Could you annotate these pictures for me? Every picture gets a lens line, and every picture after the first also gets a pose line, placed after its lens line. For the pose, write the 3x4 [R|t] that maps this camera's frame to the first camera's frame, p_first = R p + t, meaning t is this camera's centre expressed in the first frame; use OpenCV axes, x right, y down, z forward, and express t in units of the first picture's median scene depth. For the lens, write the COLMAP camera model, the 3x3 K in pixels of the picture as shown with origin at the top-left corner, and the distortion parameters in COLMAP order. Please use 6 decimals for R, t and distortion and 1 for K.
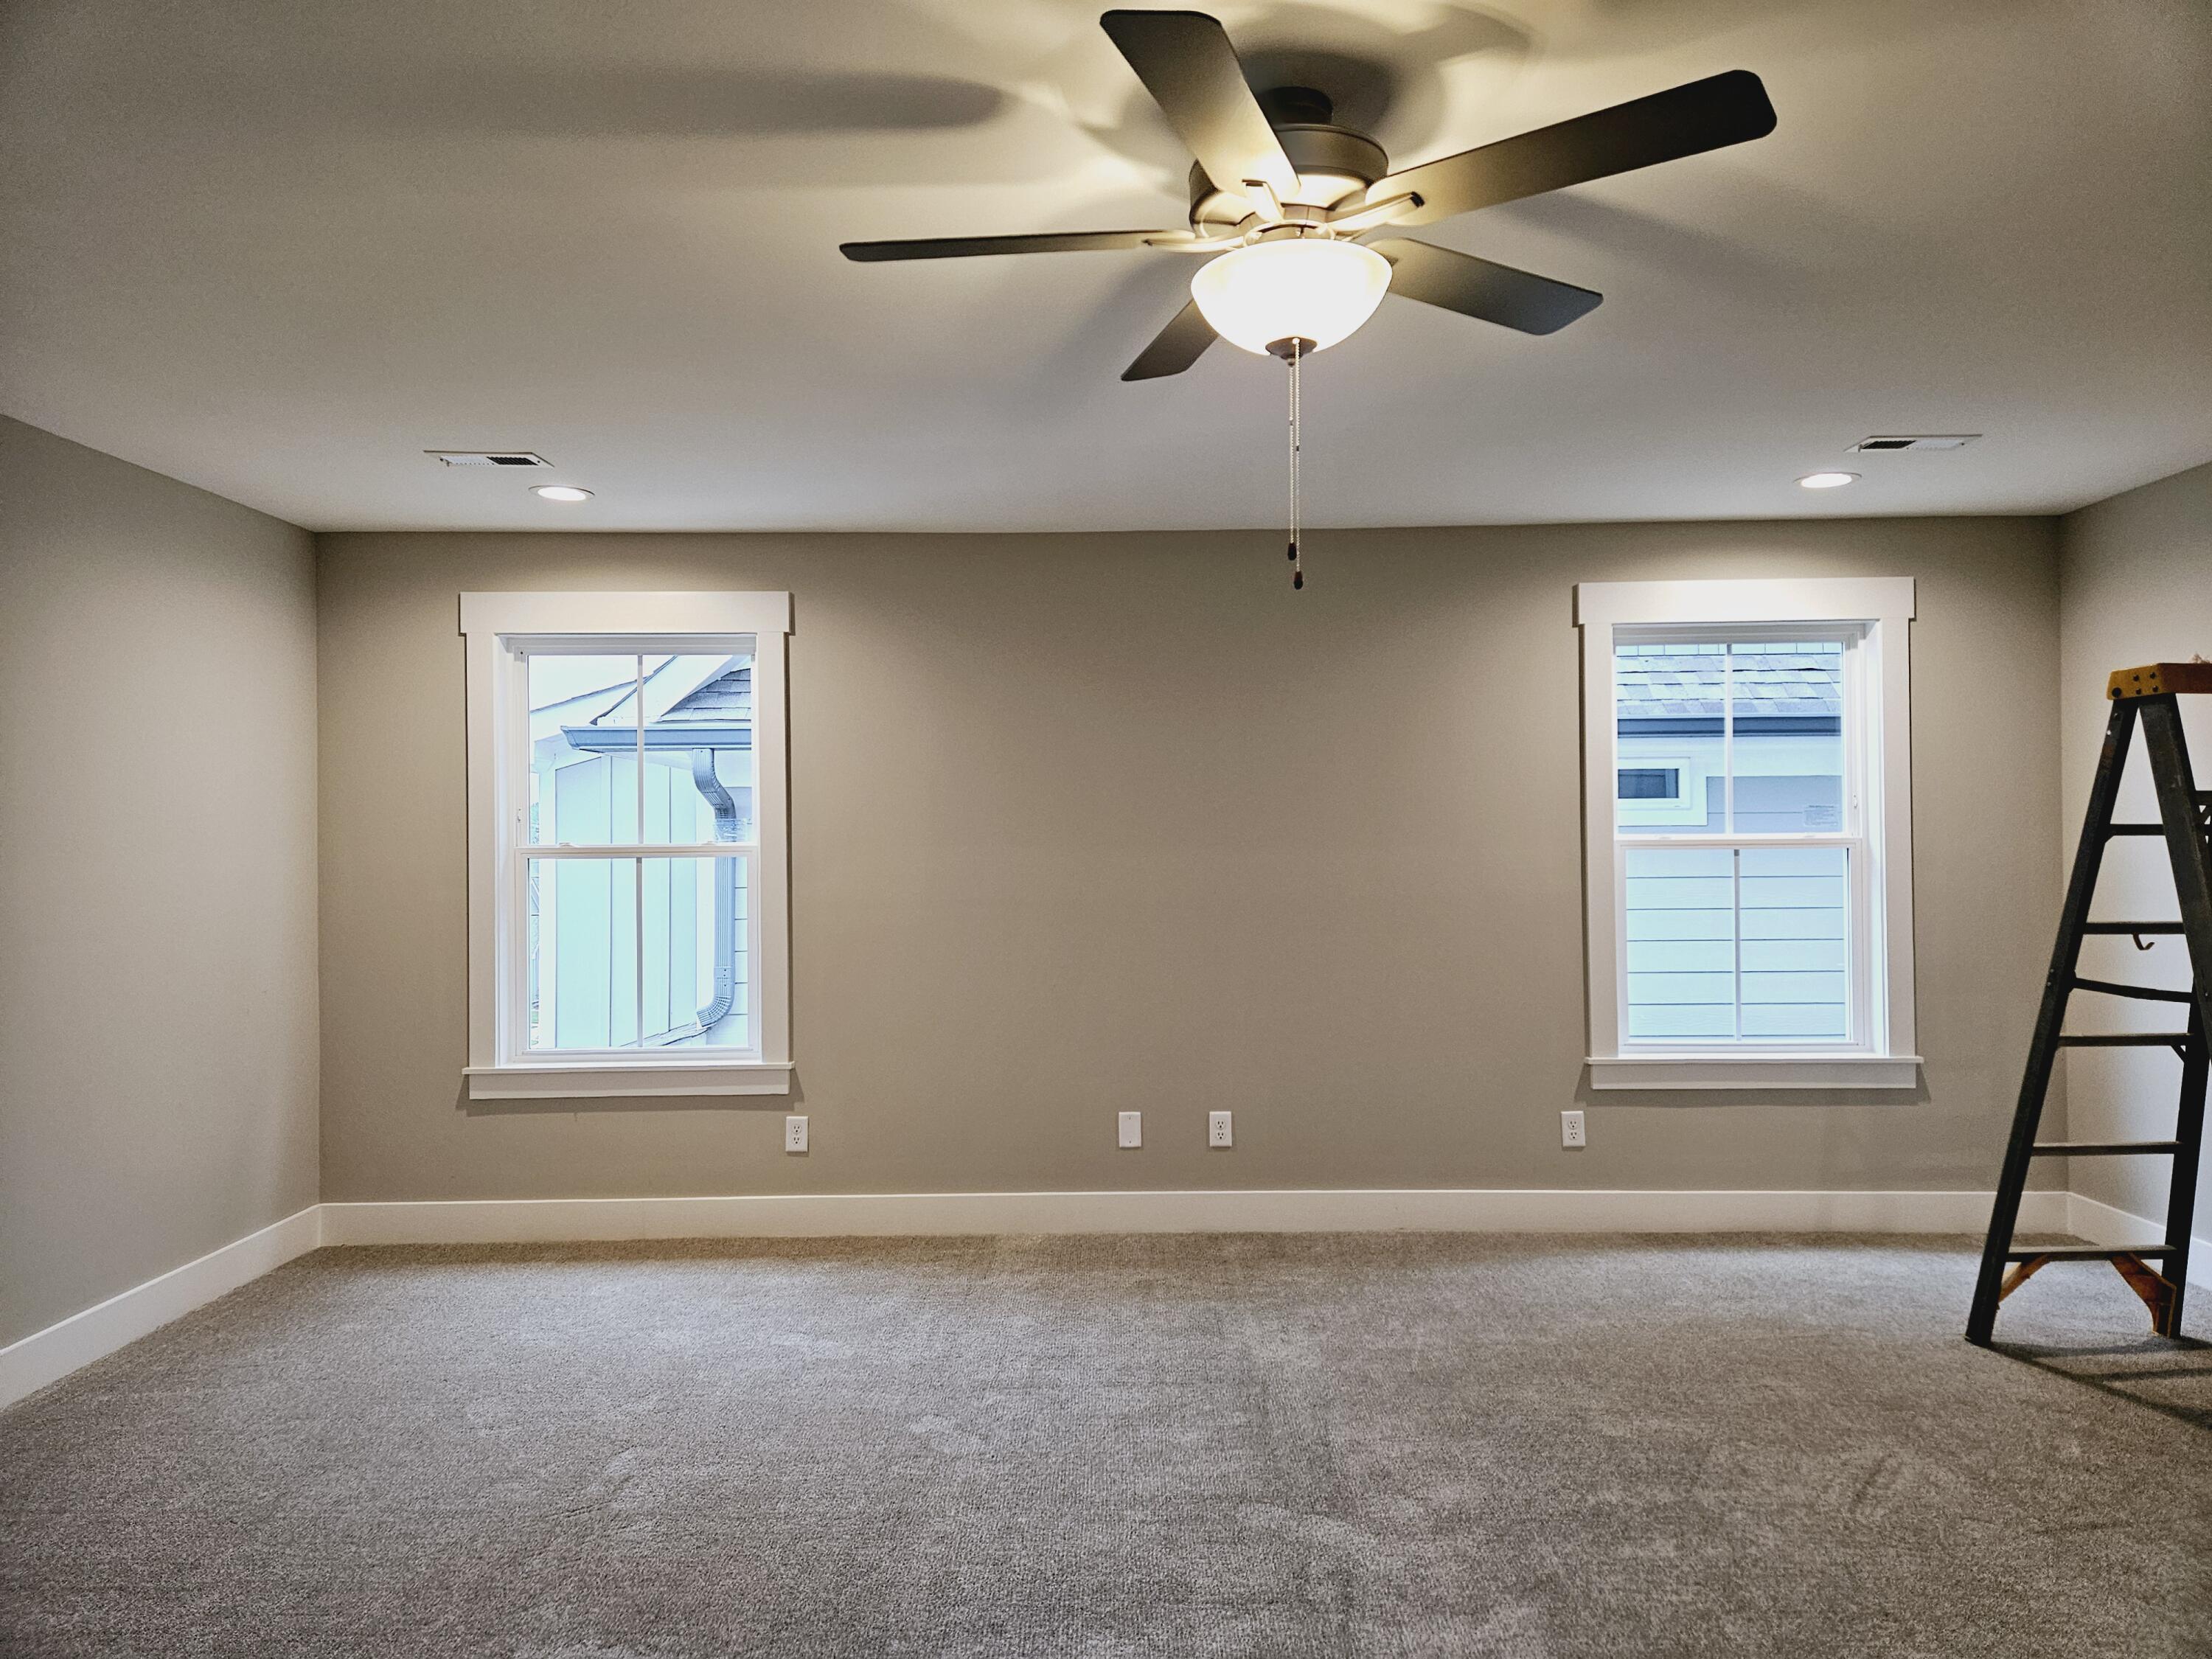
lens RADIAL K [[1474.4, 0, 1103.1], [0, 1474.4, 828.8], [0, 0, 1]] dist [0.087187, -0.069215]
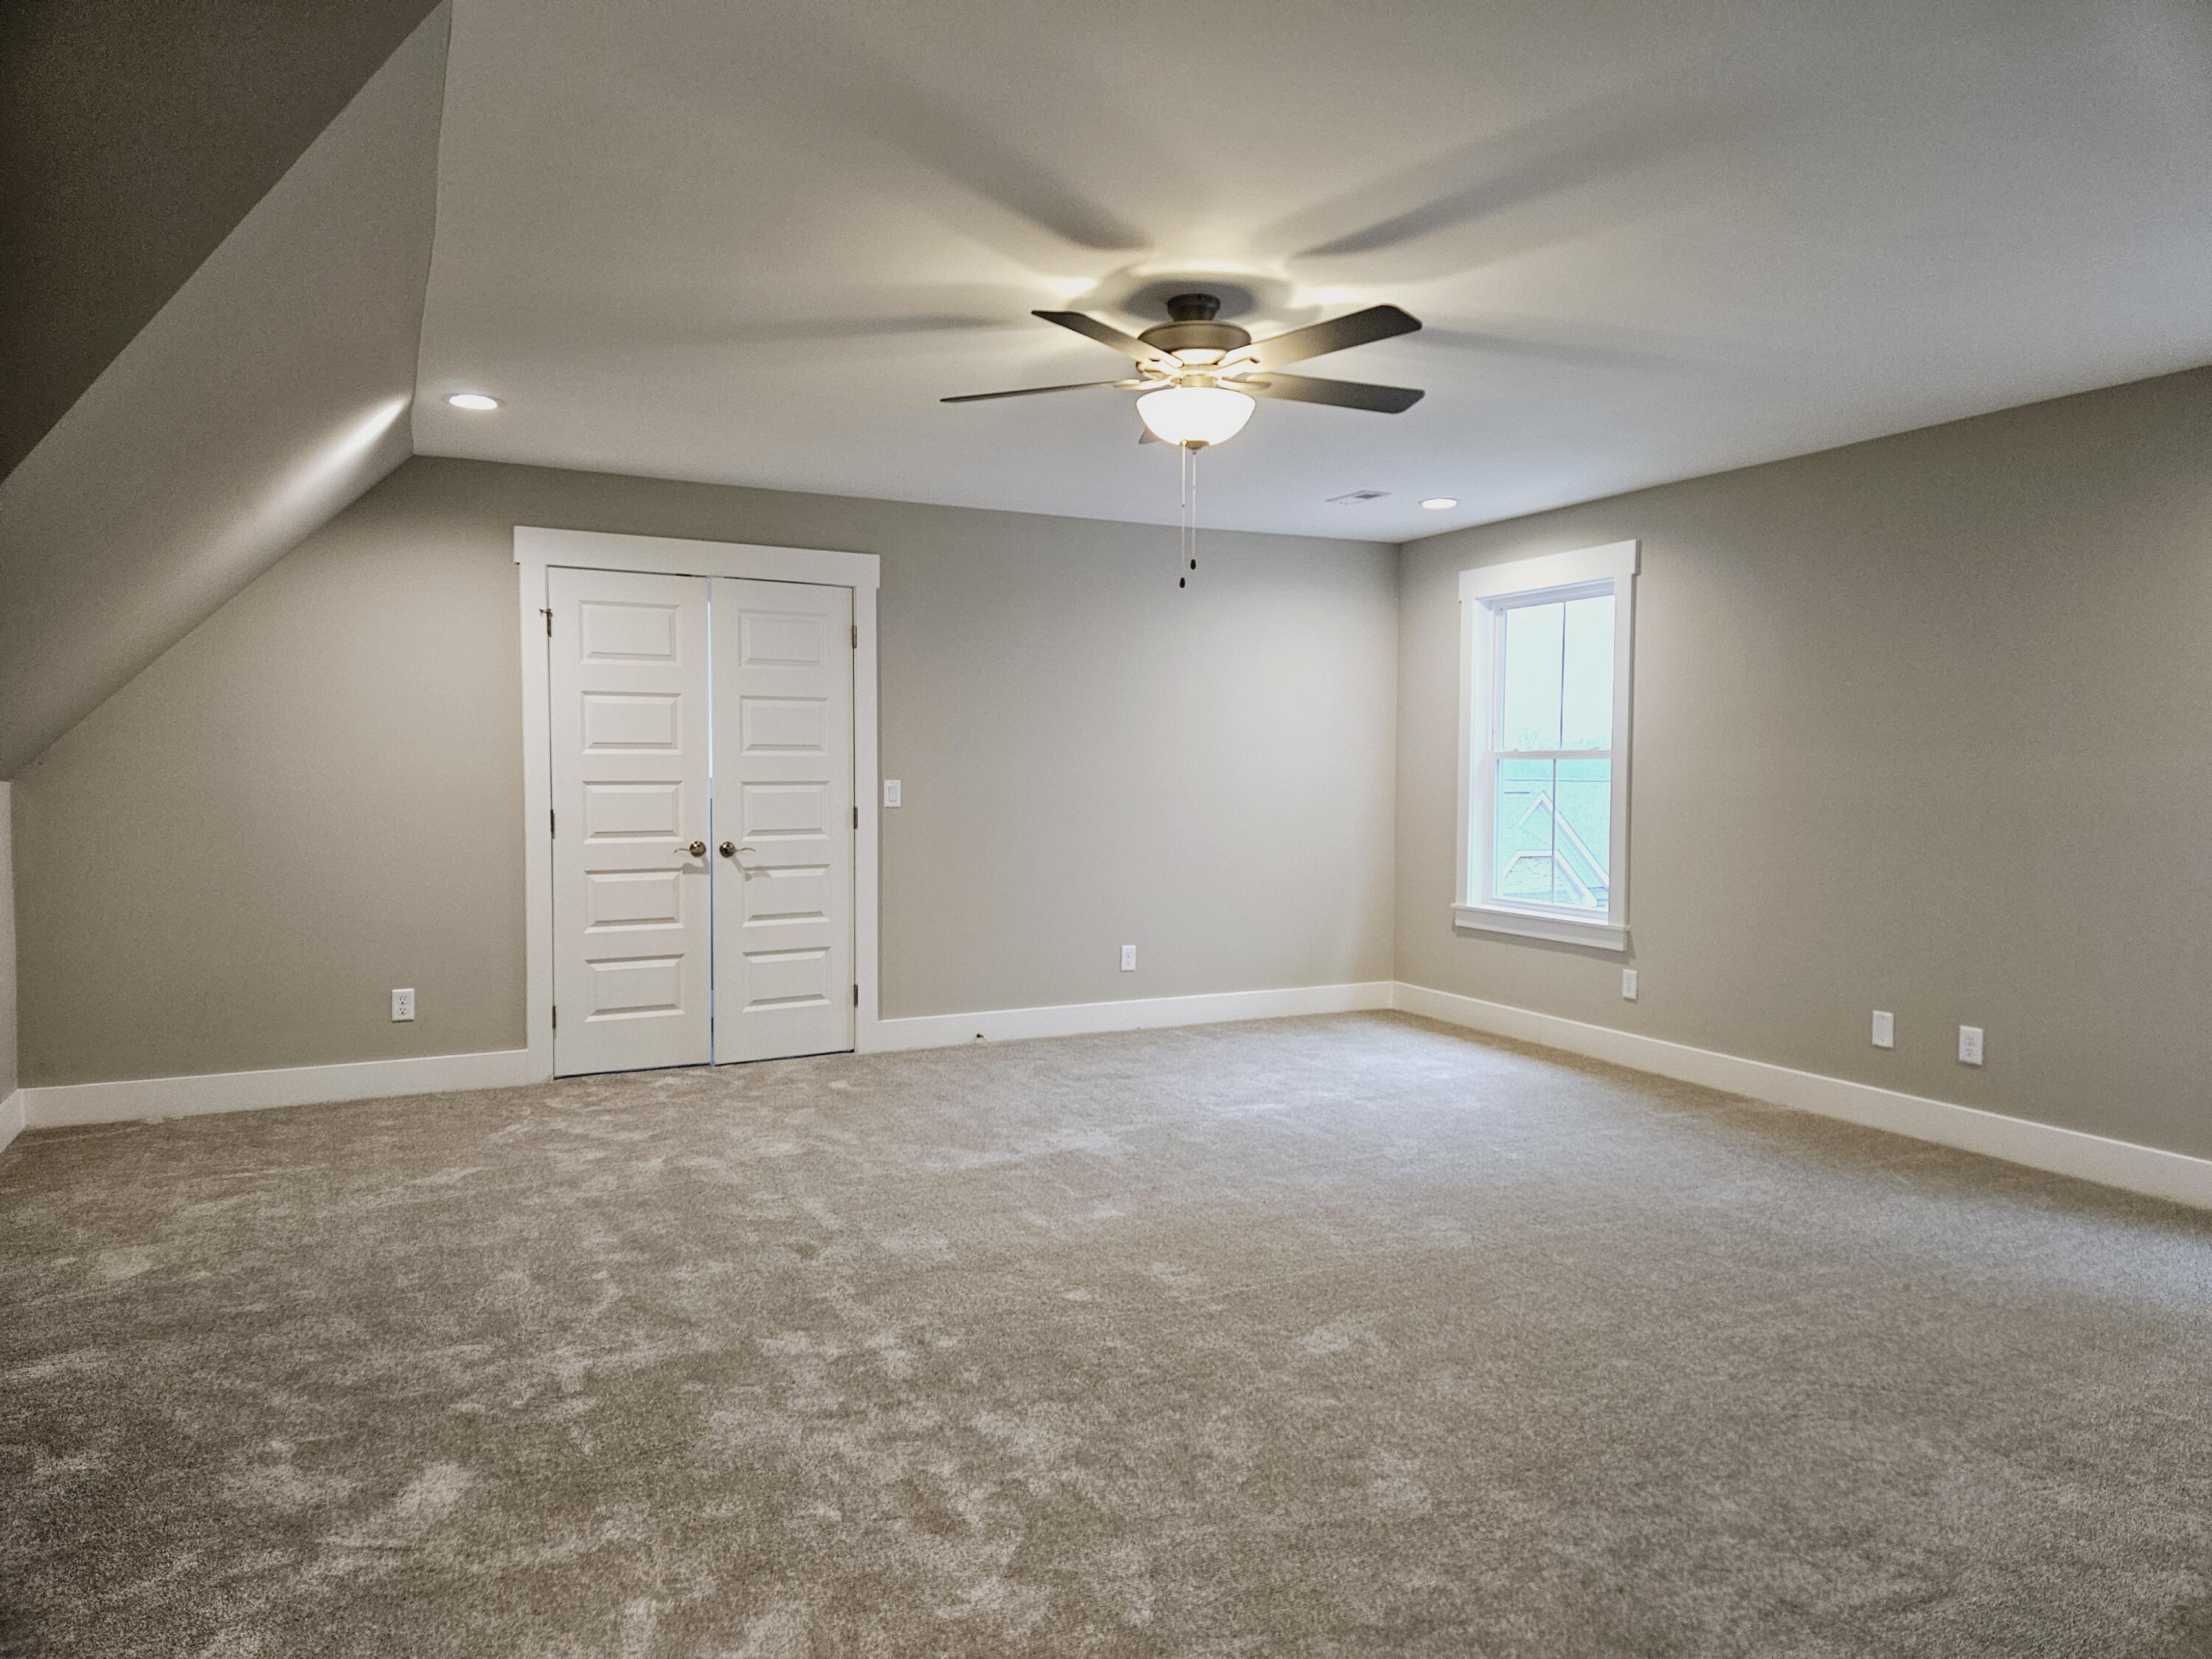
lens RADIAL K [[1474.4, 0, 1096.7], [0, 1474.4, 833.1], [0, 0, 1]] dist [0.087187, -0.069215]
pose [[0.437366, 0.052606, -0.897744, 0.704462], [0.001544, 0.998242, 0.059248, 0.006257], [0.899282, -0.027299, 0.436516, 0.065112]]
